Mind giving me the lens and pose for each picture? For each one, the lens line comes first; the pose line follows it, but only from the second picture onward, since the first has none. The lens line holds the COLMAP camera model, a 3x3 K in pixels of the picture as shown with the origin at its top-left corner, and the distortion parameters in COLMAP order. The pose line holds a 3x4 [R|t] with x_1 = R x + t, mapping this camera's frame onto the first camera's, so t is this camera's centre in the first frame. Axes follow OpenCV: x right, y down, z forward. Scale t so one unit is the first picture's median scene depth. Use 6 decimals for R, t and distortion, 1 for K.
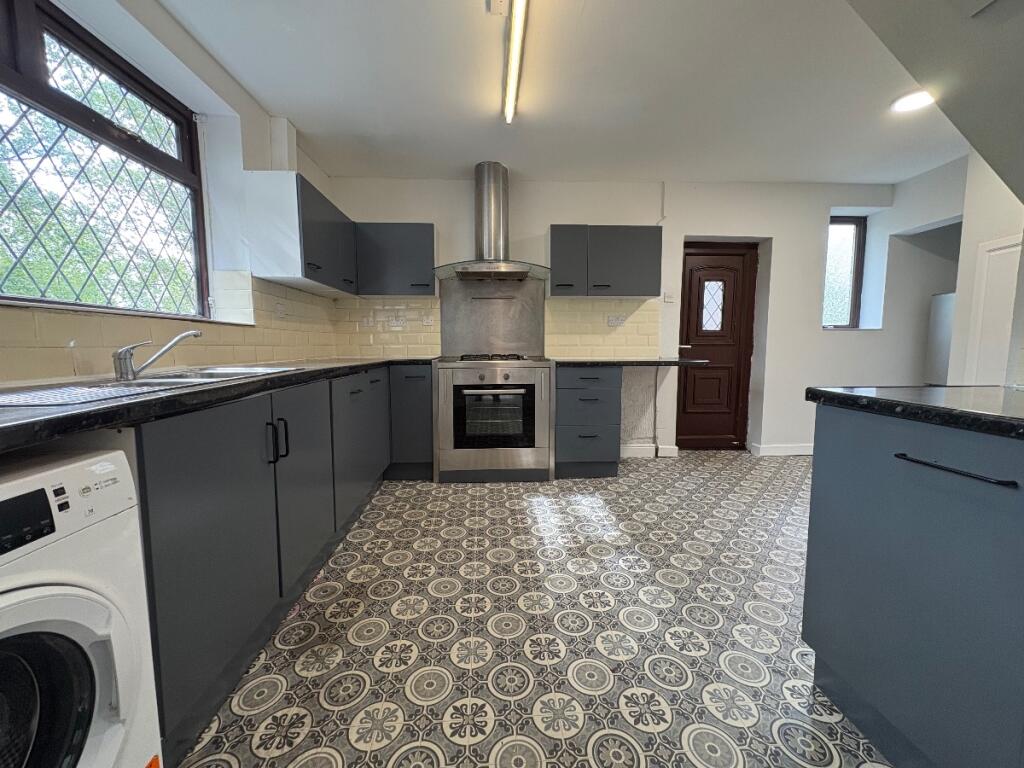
lens RADIAL K [[409.5, 0, 510.2], [0, 409.5, 383.4], [0, 0, 1]] dist [0.000496, 0.000398]
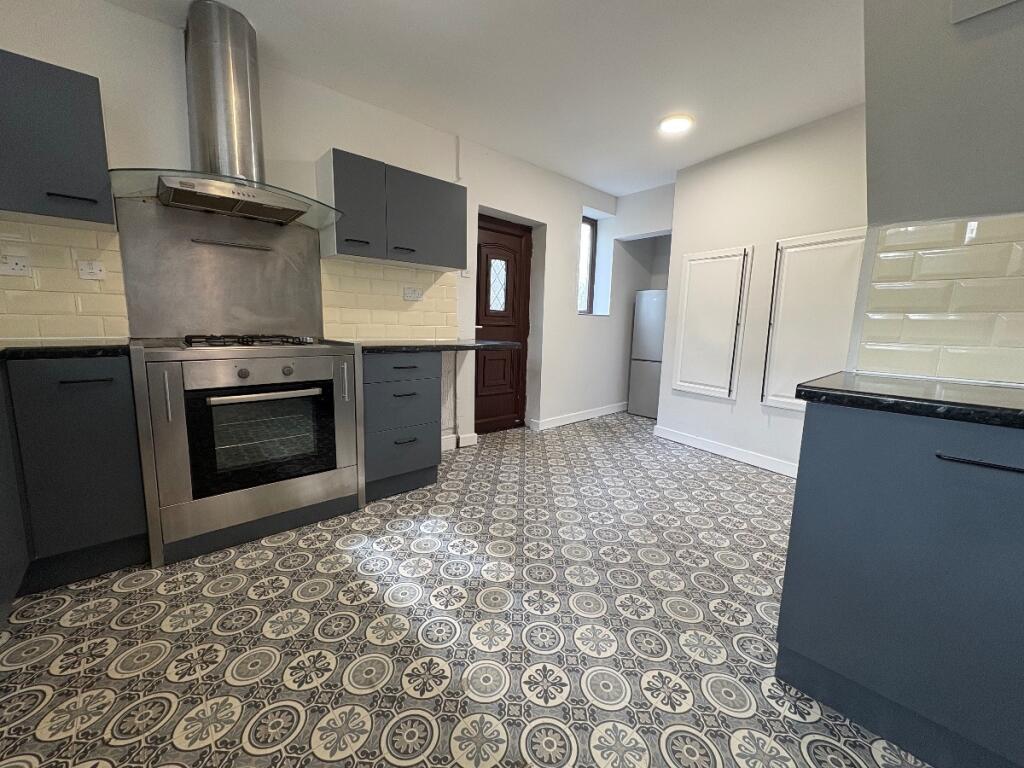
lens RADIAL K [[409.5, 0, 510.2], [0, 409.5, 383.4], [0, 0, 1]] dist [0.000496, 0.000398]
pose [[0.777010, -0.069925, 0.625592, -0.130324], [0.032382, 0.996935, 0.071212, -0.029019], [-0.628654, -0.035075, 0.776894, 0.253166]]
